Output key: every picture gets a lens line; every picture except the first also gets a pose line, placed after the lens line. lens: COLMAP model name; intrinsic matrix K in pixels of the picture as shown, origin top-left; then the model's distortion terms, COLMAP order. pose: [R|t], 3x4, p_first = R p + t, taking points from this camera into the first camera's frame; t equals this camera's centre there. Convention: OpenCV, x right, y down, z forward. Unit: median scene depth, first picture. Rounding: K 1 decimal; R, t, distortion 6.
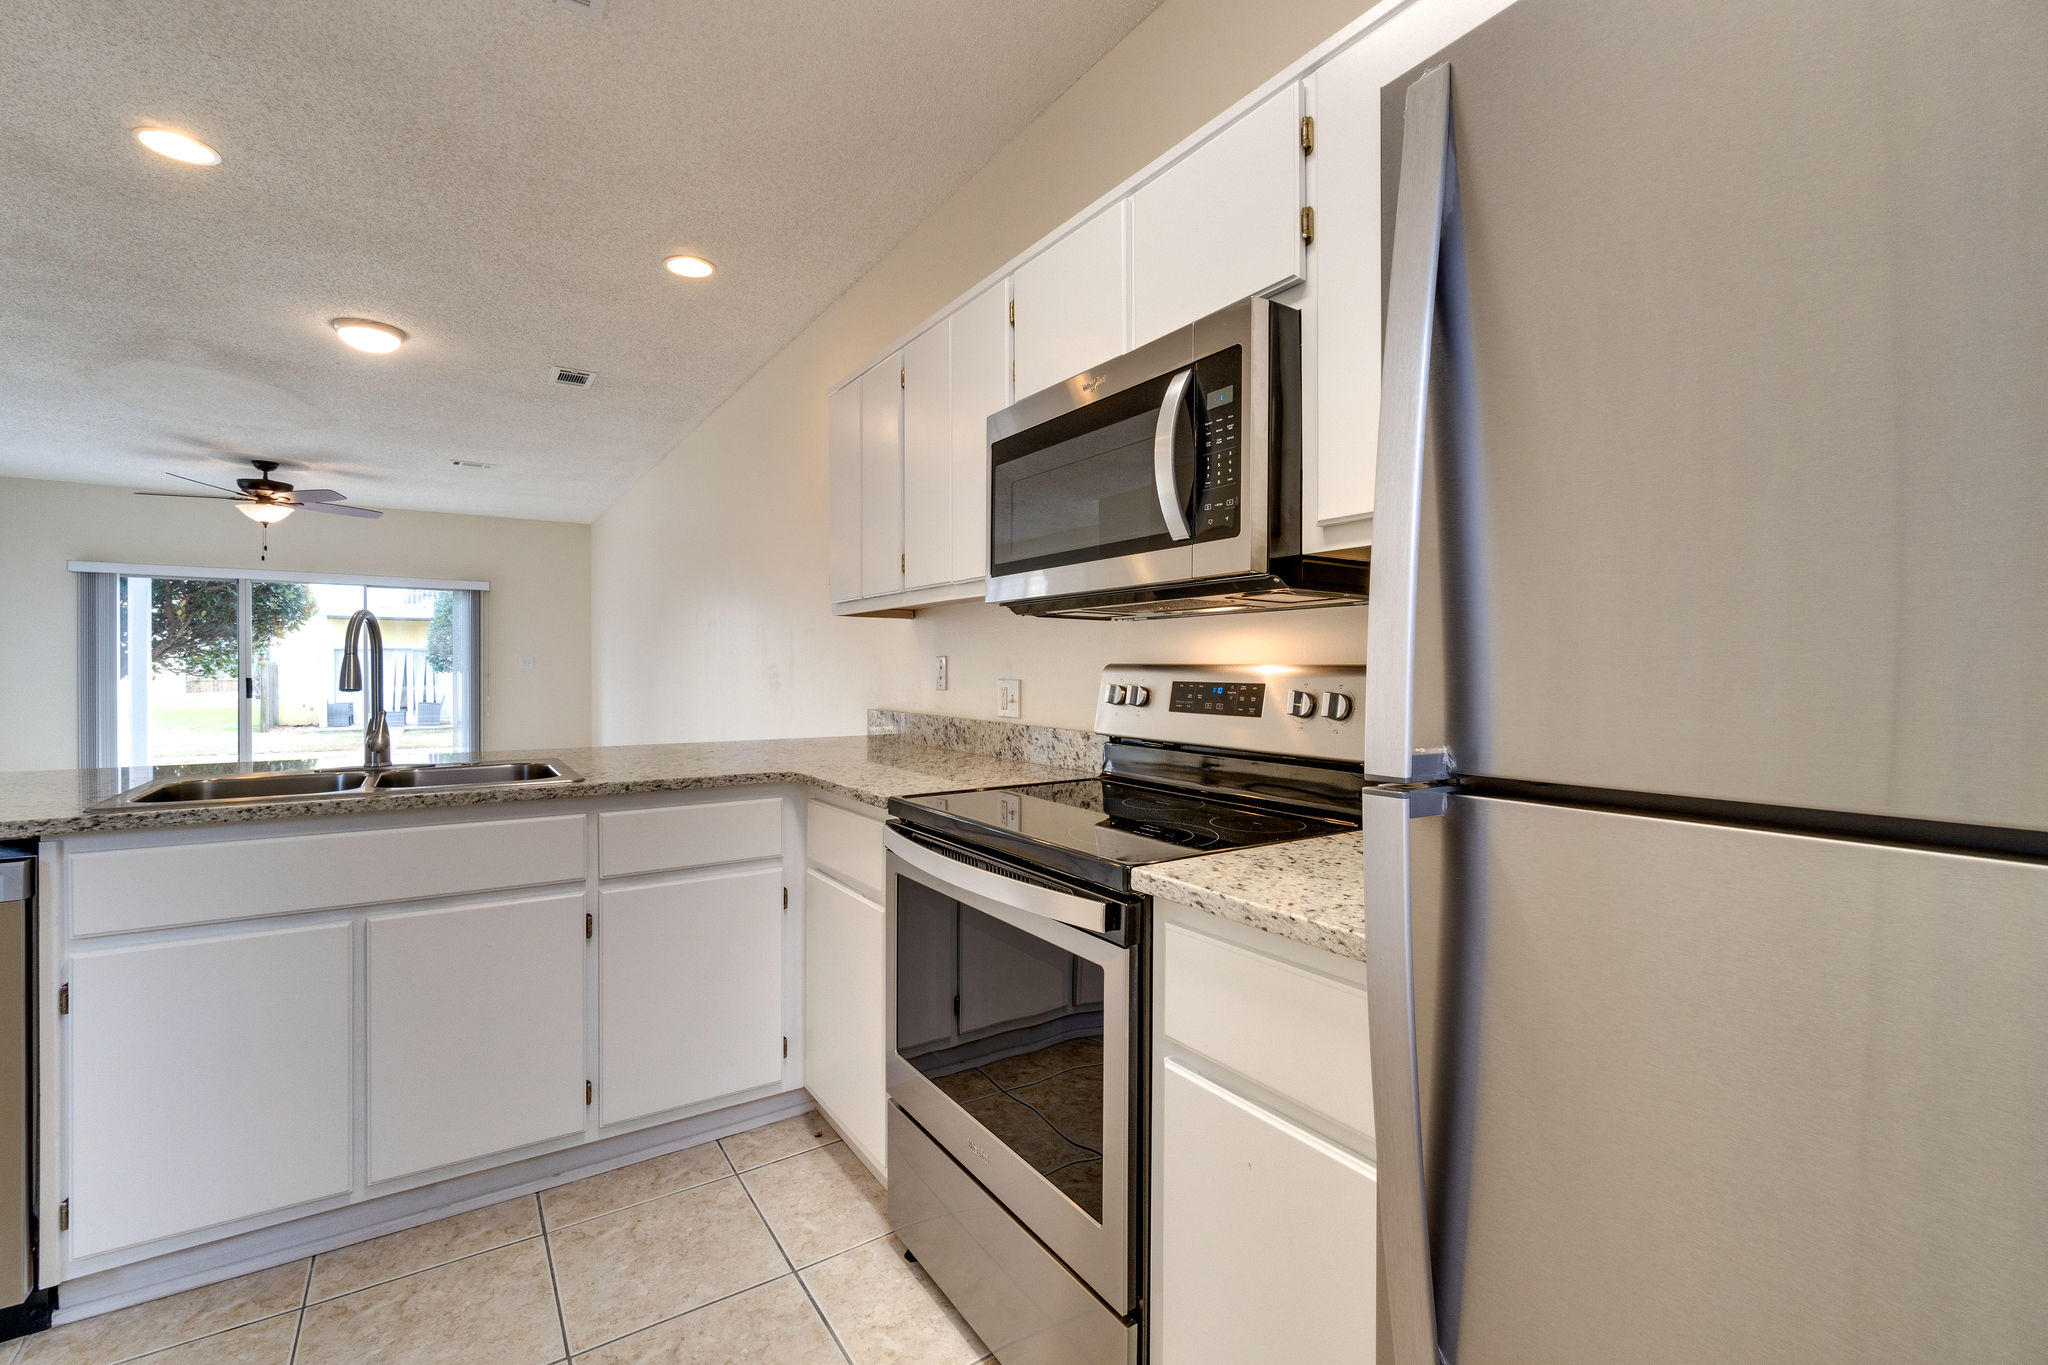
lens RADIAL K [[874.4, 0, 1015.3], [0, 874.4, 672.6], [0, 0, 1]] dist [-0.004272, 0.000470]
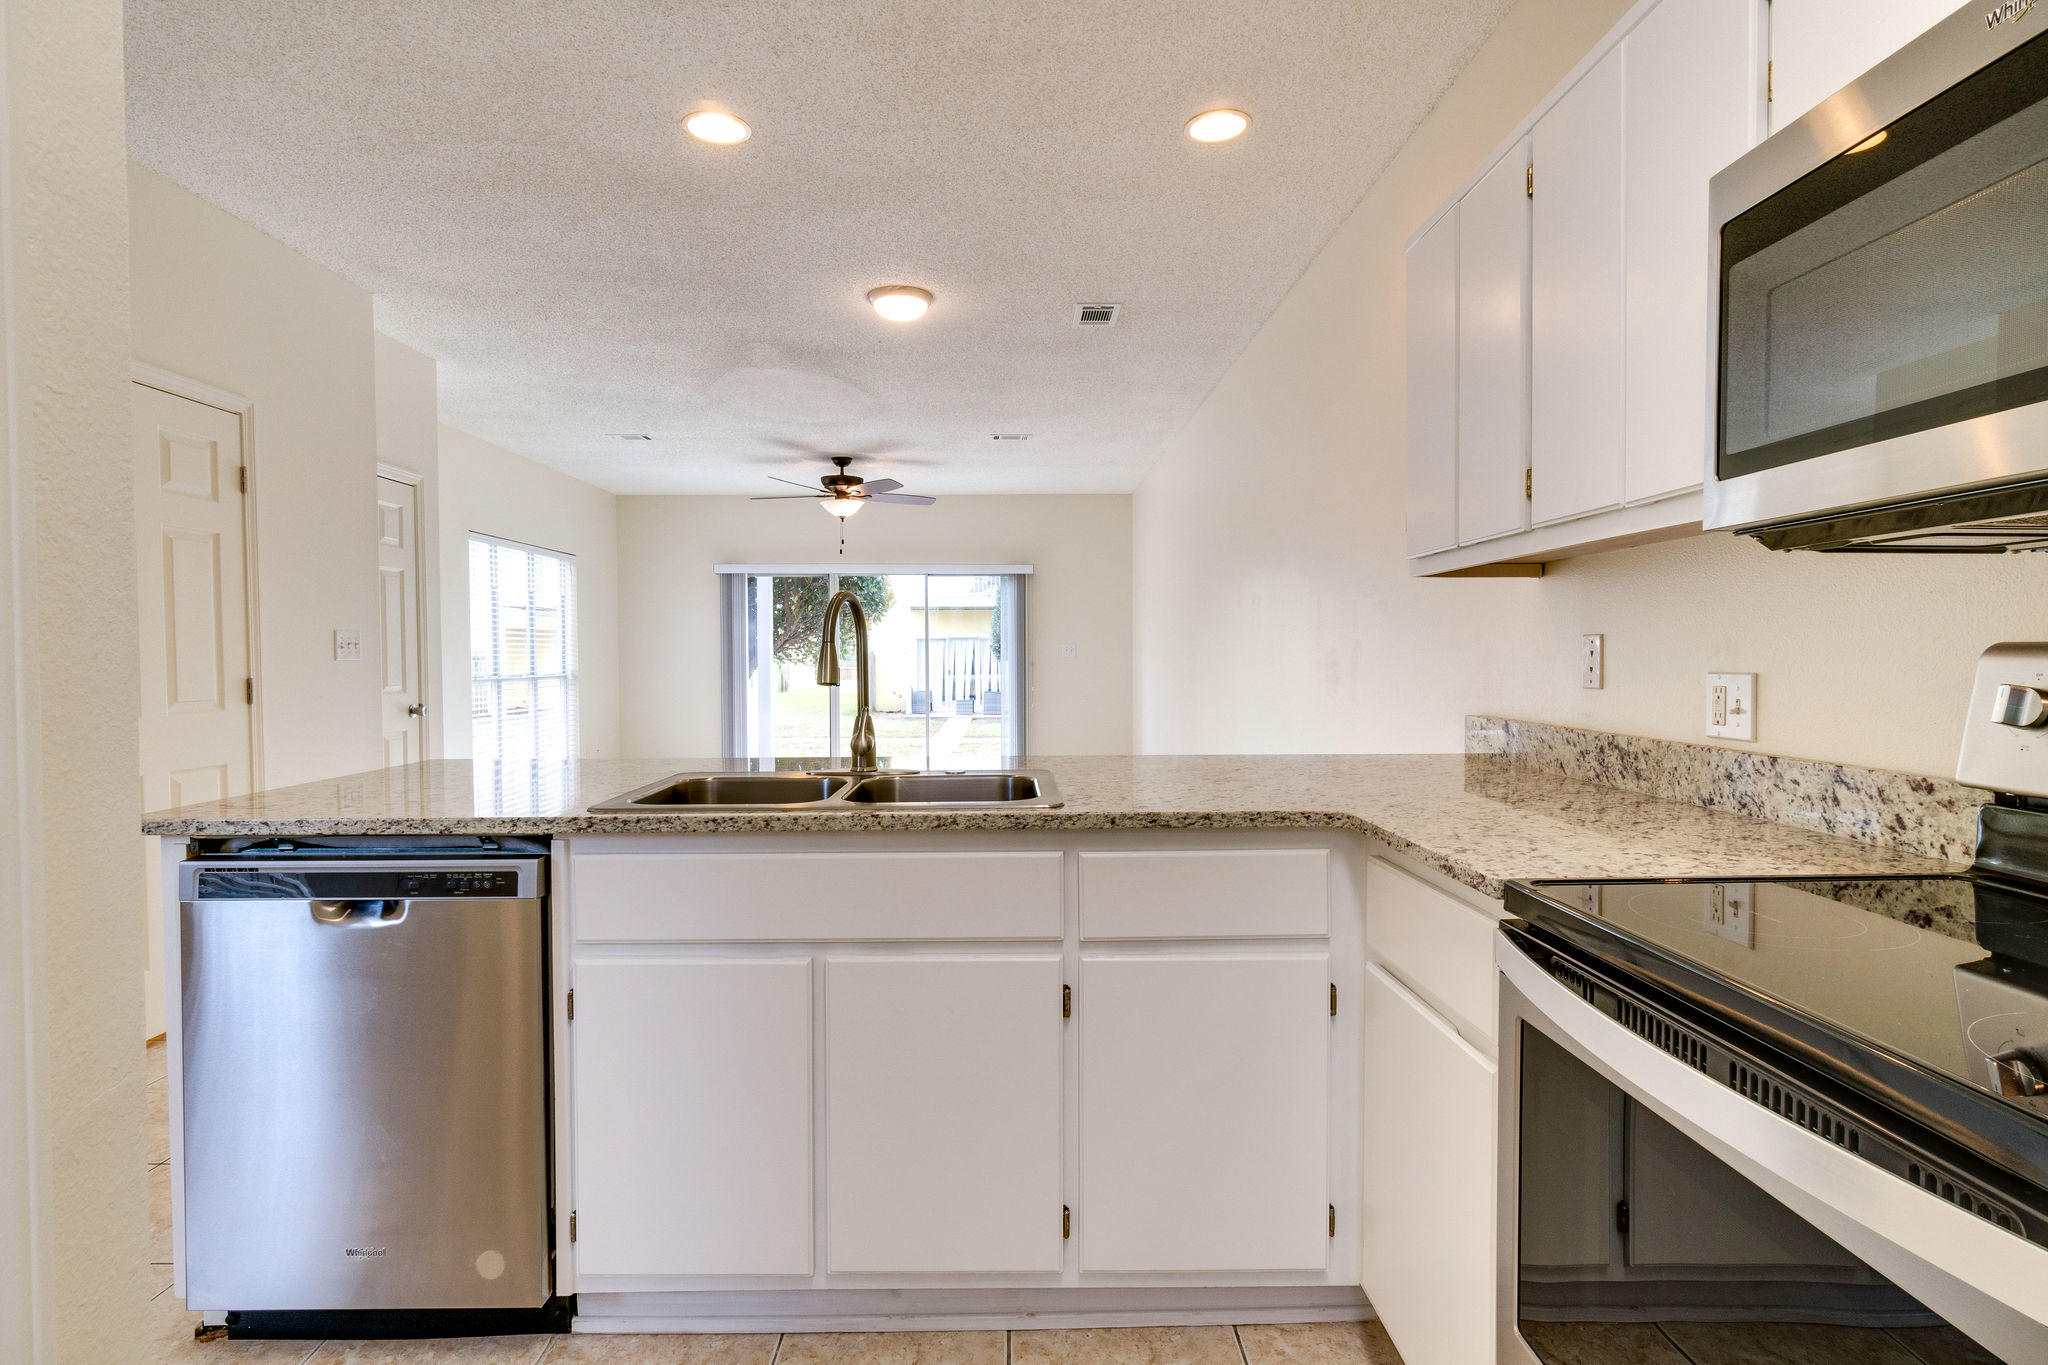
lens RADIAL K [[1043.1, 0, 1030.4], [0, 1043.1, 681.3], [0, 0, 1]] dist [-0.001135, 0.000965]
pose [[0.845876, 0.007539, -0.533326, -0.032611], [0.003114, 0.999813, 0.019071, -0.001191], [0.533370, -0.017793, 0.845695, 0.190212]]
